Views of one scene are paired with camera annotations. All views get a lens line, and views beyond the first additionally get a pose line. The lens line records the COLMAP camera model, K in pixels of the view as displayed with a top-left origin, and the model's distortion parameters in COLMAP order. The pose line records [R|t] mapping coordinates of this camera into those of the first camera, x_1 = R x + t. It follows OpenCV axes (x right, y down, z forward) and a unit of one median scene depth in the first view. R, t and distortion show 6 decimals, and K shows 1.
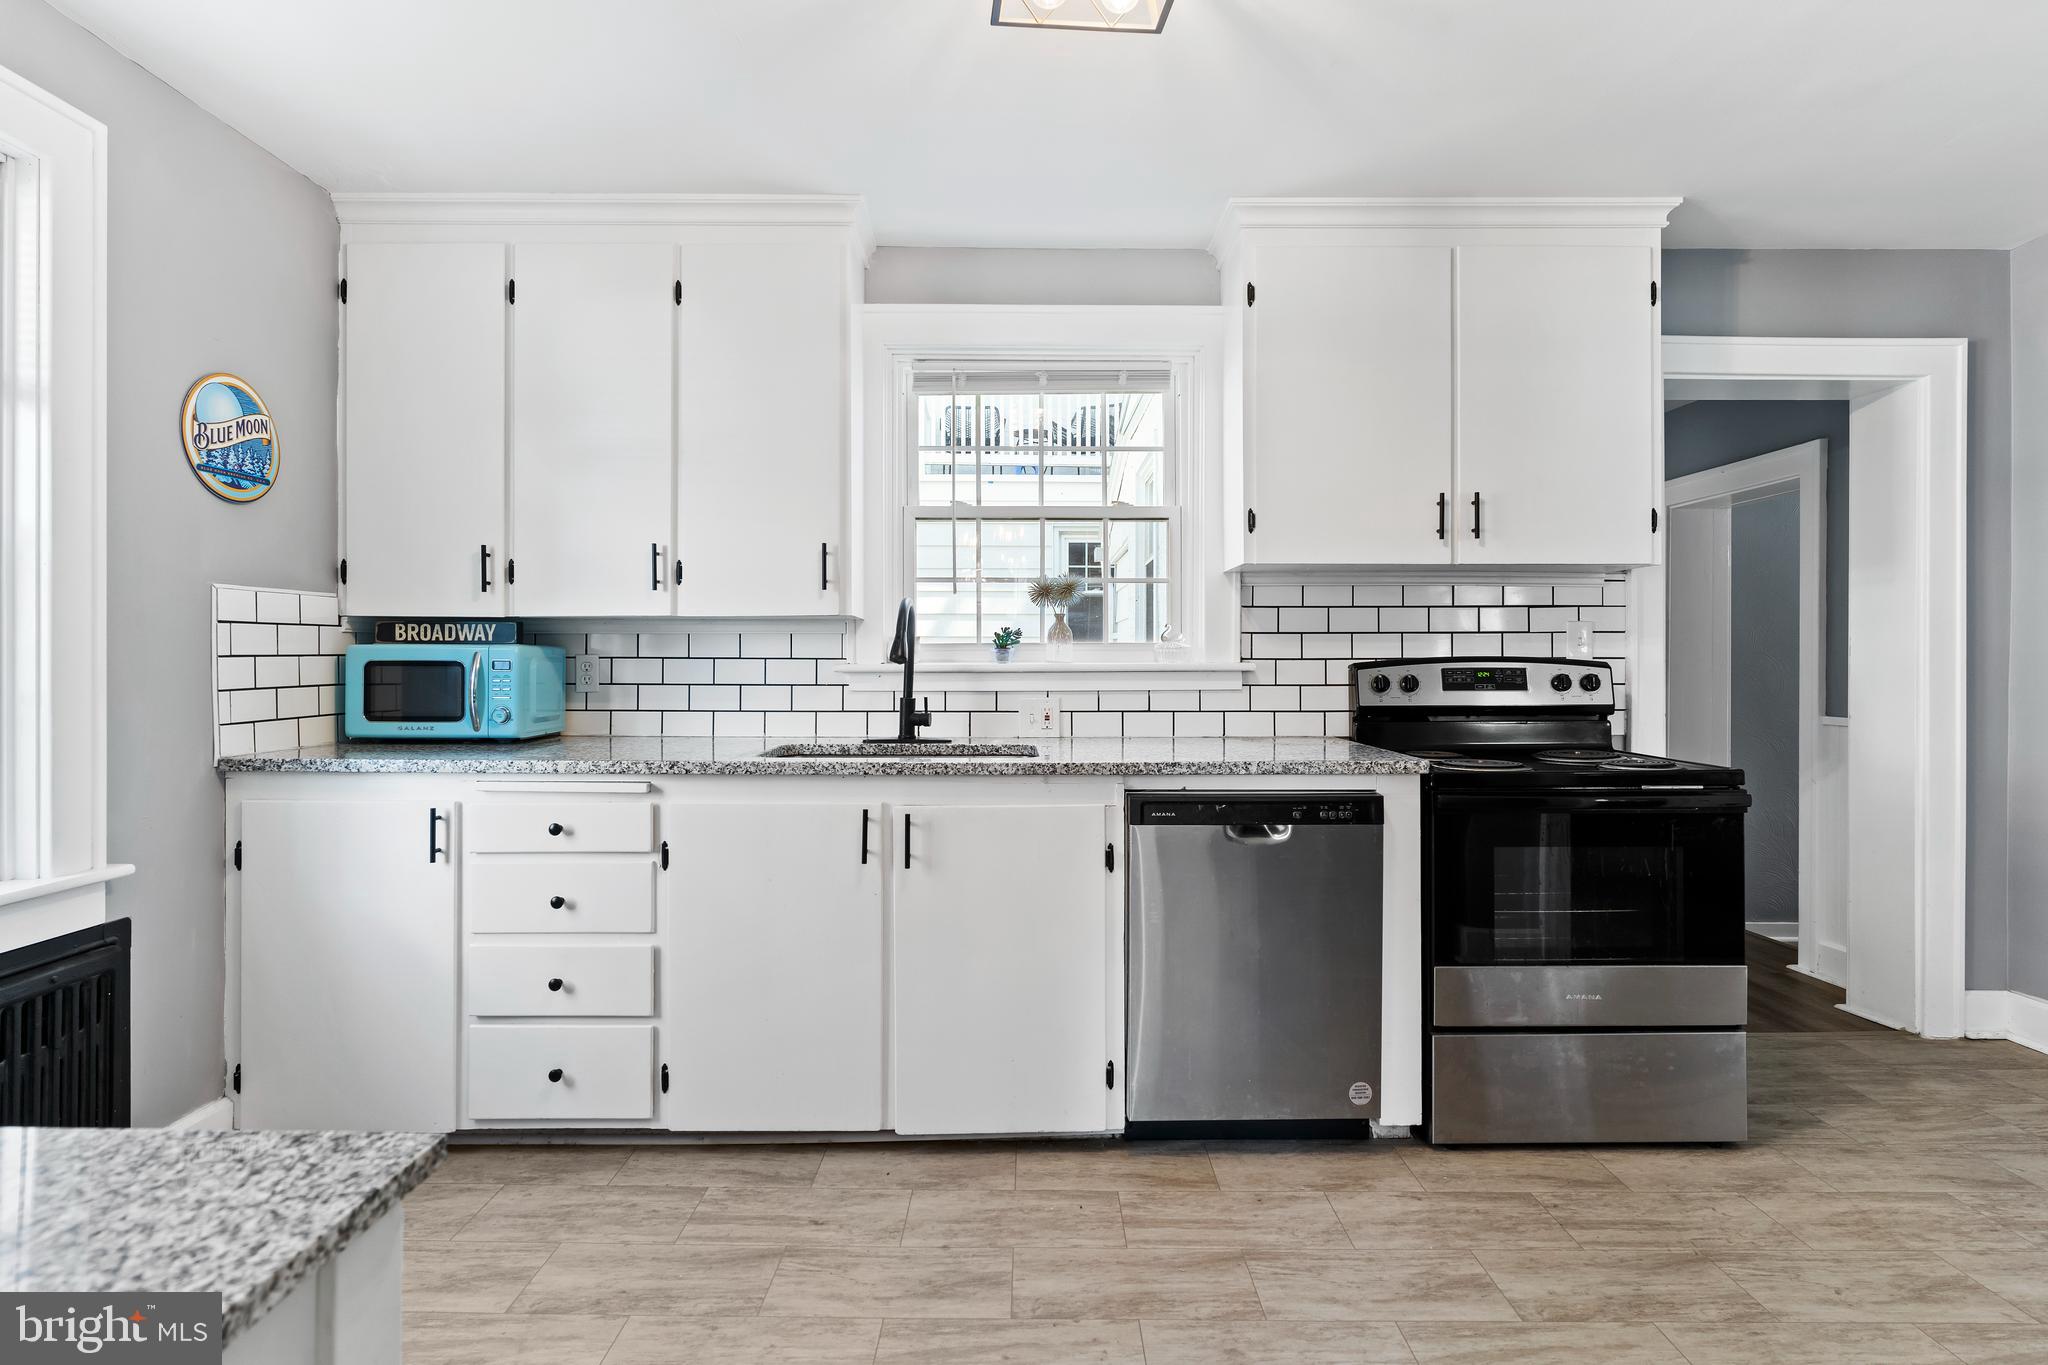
lens RADIAL K [[1062.9, 0, 1008.8], [0, 1062.9, 672.0], [0, 0, 1]] dist [-0.006808, 0.002112]
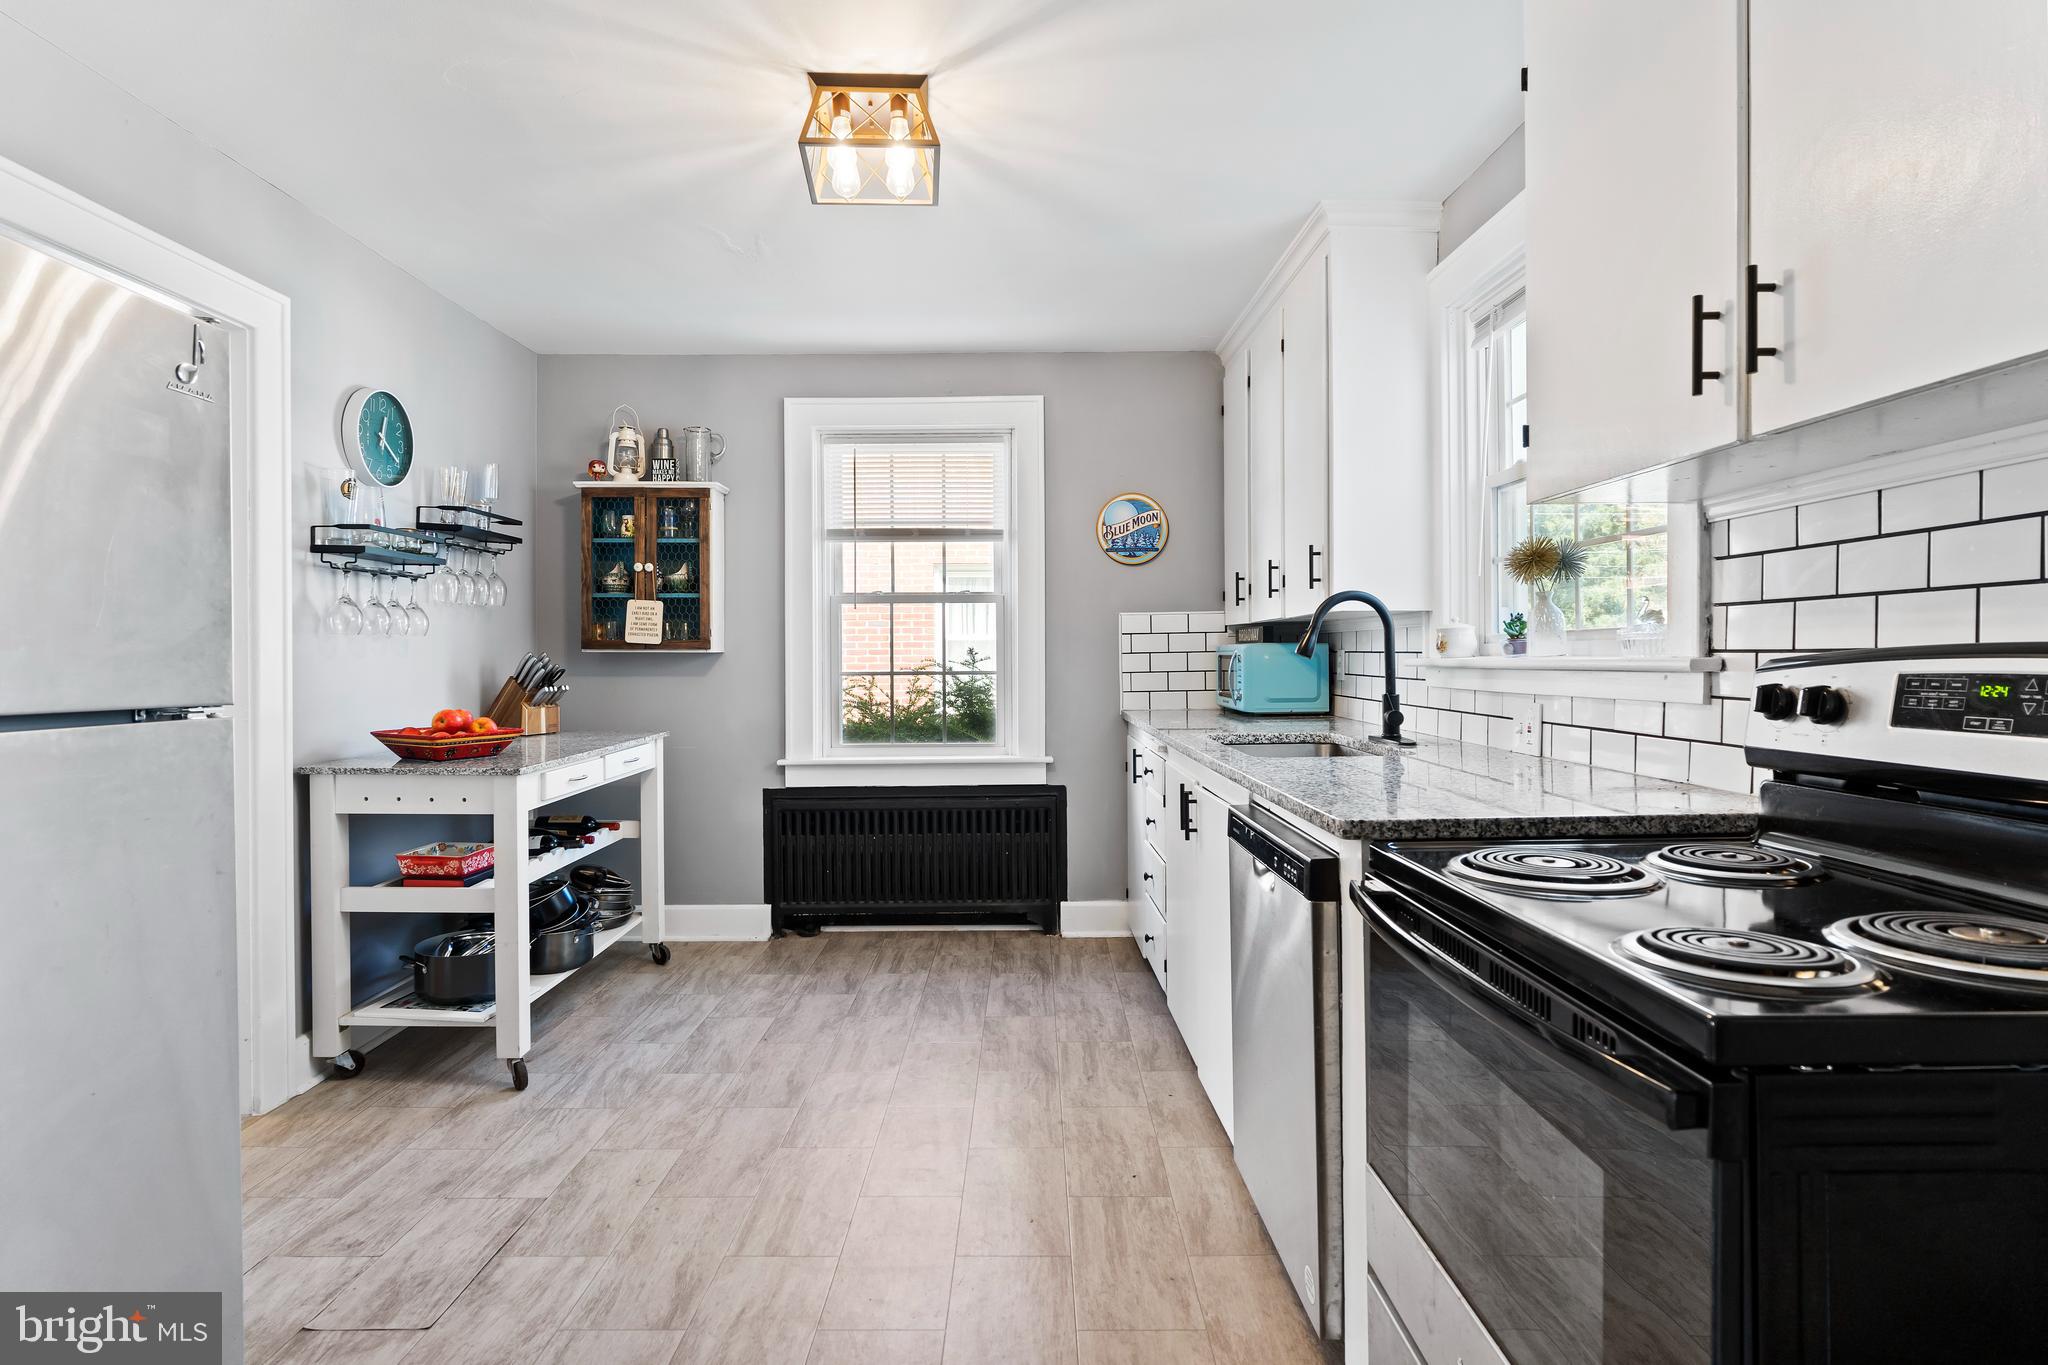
lens RADIAL K [[1062.9, 0, 1024.7], [0, 1062.9, 674.1], [0, 0, 1]] dist [-0.006808, 0.002112]
pose [[-0.003918, 0.017865, -0.999833, 1.162971], [-0.005772, 0.999823, 0.017887, -0.012016], [0.999976, 0.005842, -0.003814, 0.934461]]
